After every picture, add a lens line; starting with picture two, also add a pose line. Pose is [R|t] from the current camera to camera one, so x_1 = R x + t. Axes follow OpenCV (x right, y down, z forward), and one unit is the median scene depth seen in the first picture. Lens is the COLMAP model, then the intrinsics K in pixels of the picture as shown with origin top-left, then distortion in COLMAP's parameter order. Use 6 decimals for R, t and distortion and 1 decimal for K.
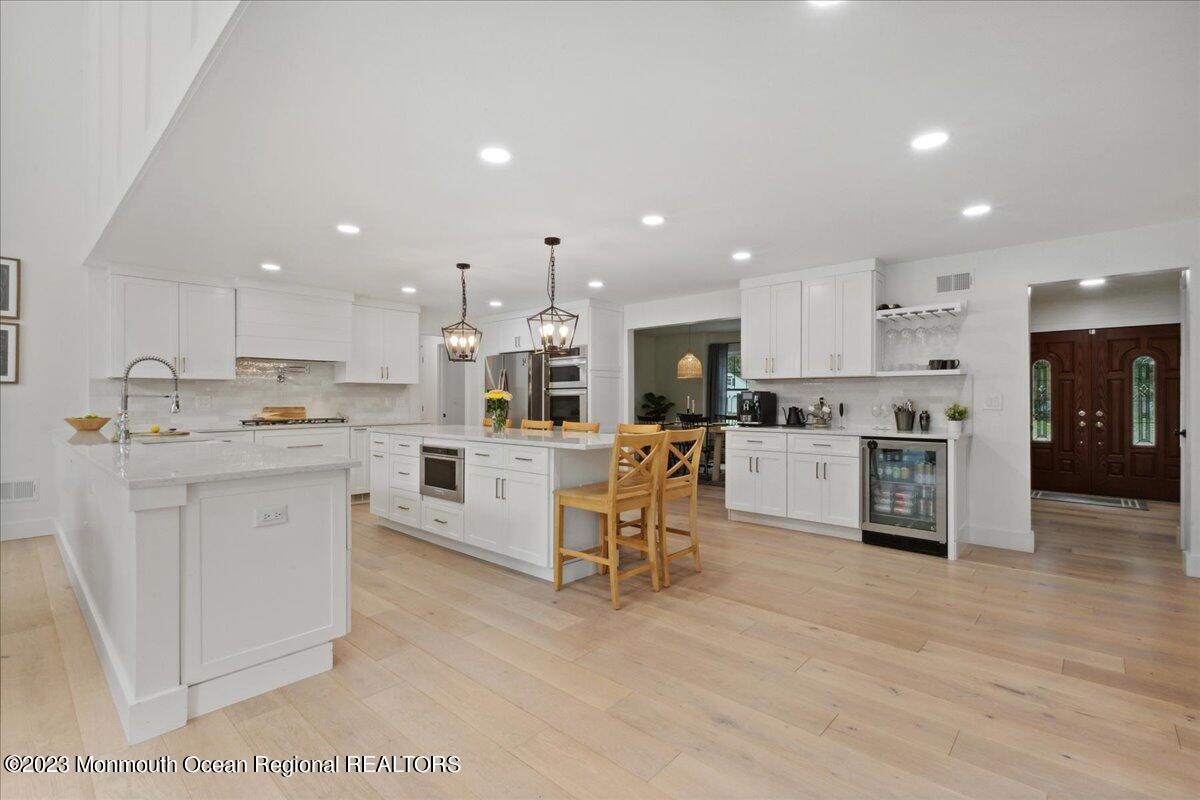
lens RADIAL K [[546.8, 0, 608.0], [0, 546.8, 400.4], [0, 0, 1]] dist [0.000087, -0.000090]
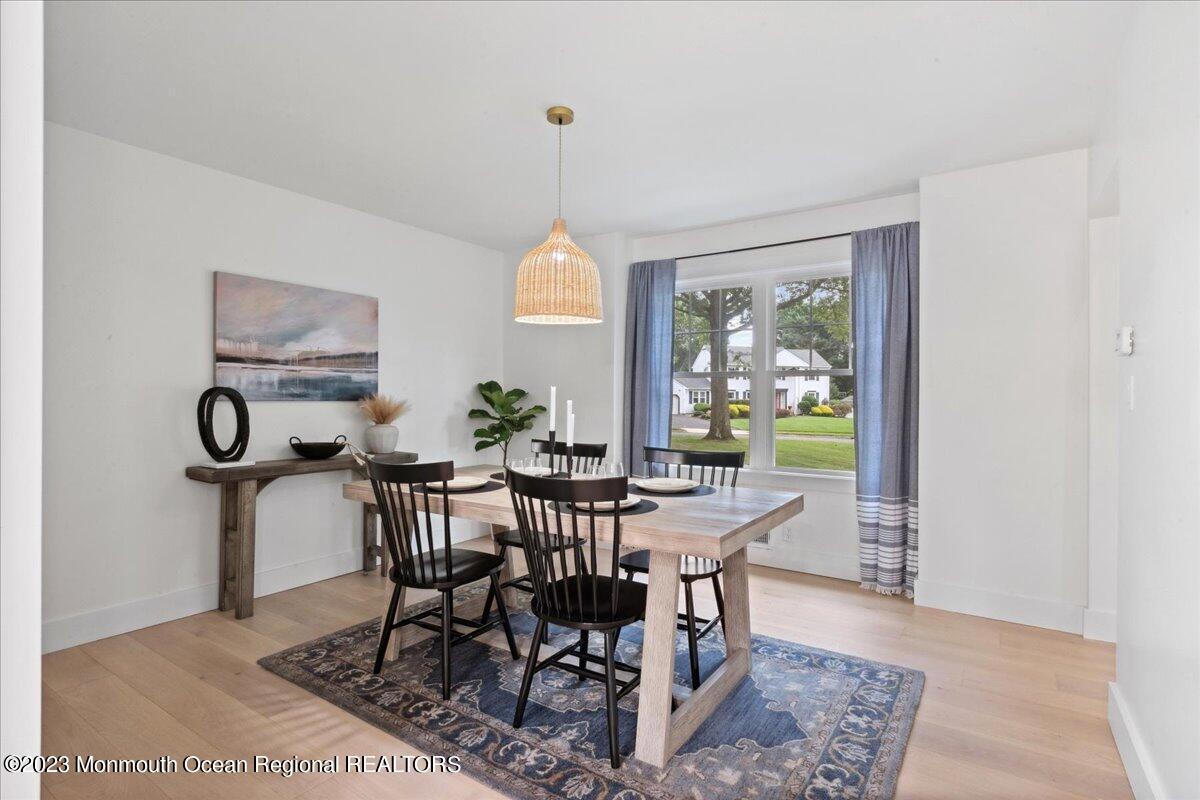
lens RADIAL K [[562.4, 0, 615.0], [0, 562.4, 400.1], [0, 0, 1]] dist [-0.001129, -0.000060]
pose [[0.987410, 0.005496, 0.158089, 0.237926], [-0.005863, 0.999981, 0.001856, -0.002228], [-0.158076, -0.002760, 0.987423, 1.288173]]
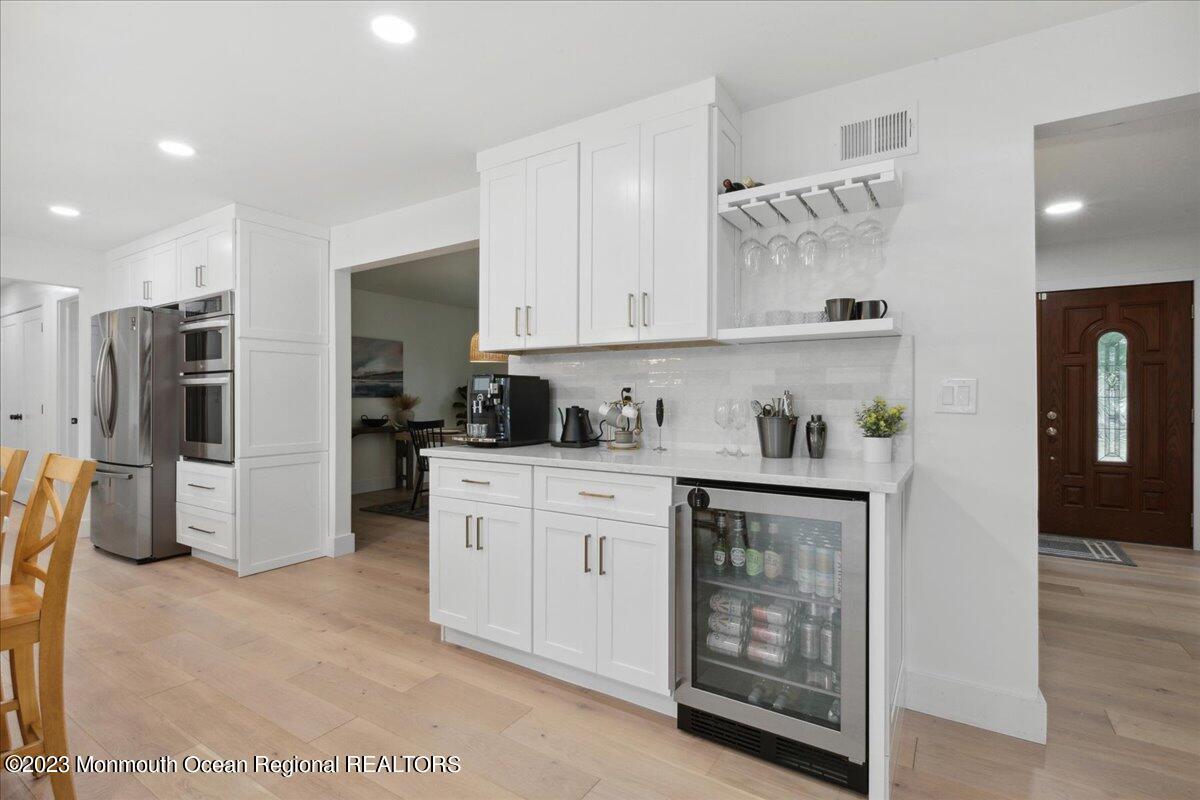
lens RADIAL K [[562.4, 0, 615.0], [0, 562.4, 400.1], [0, 0, 1]] dist [-0.001129, -0.000060]
pose [[0.984729, 0.000379, 0.174091, 0.325865], [-0.000893, 0.999995, 0.002878, 0.004971], [-0.174089, -0.002990, 0.984725, 0.555699]]
